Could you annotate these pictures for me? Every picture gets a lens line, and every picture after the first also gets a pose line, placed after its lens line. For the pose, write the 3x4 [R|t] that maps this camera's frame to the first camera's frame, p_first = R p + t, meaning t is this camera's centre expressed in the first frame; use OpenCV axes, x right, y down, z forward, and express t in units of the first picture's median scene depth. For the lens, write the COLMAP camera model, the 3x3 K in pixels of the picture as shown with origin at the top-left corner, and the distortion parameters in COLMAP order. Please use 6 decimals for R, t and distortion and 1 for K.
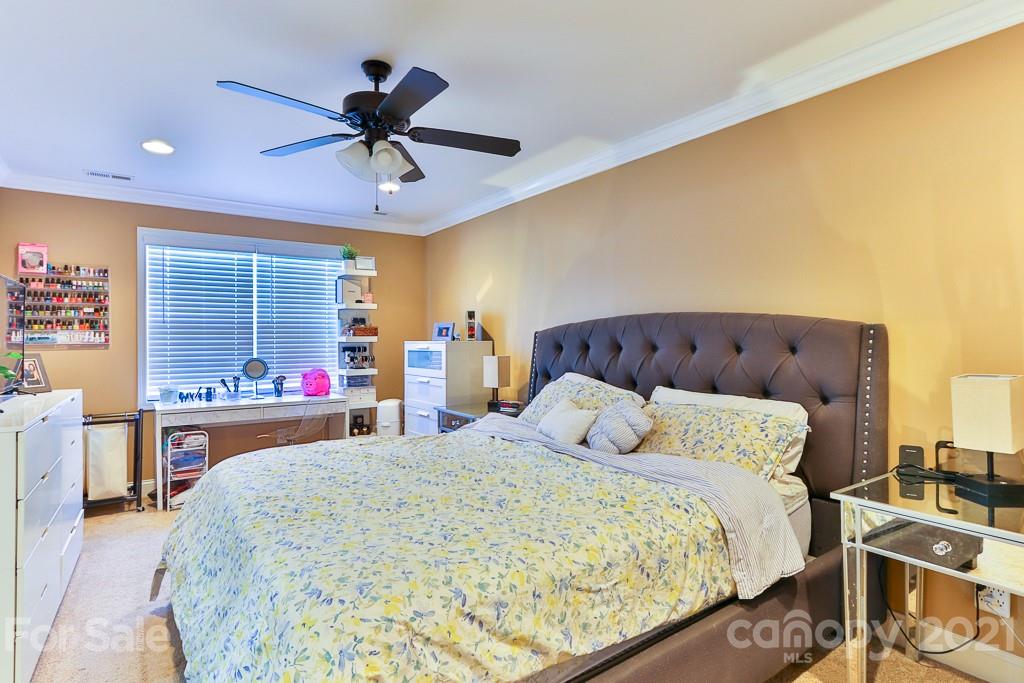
lens RADIAL K [[522.5, 0, 510.1], [0, 522.5, 333.2], [0, 0, 1]] dist [-0.001426, -0.000047]
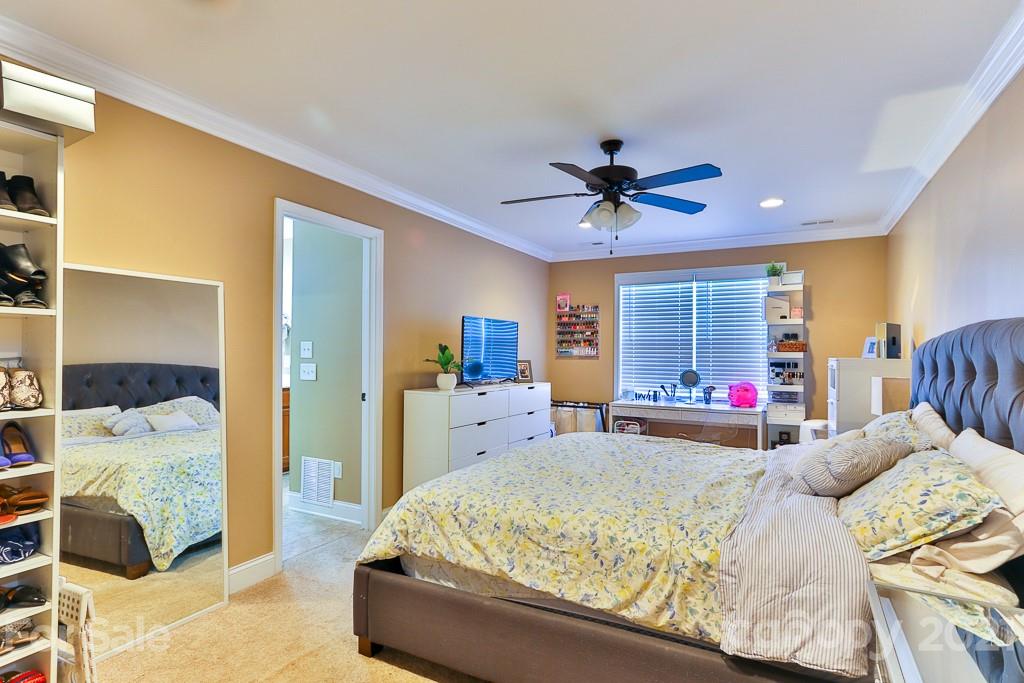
lens RADIAL K [[513.4, 0, 512.0], [0, 513.4, 341.5], [0, 0, 1]] dist [-0.000917, 0.000068]
pose [[0.467492, -0.010052, -0.883940, 0.390433], [-0.001101, 0.999928, -0.011954, -0.002247], [0.883996, 0.006562, 0.467448, 0.099906]]
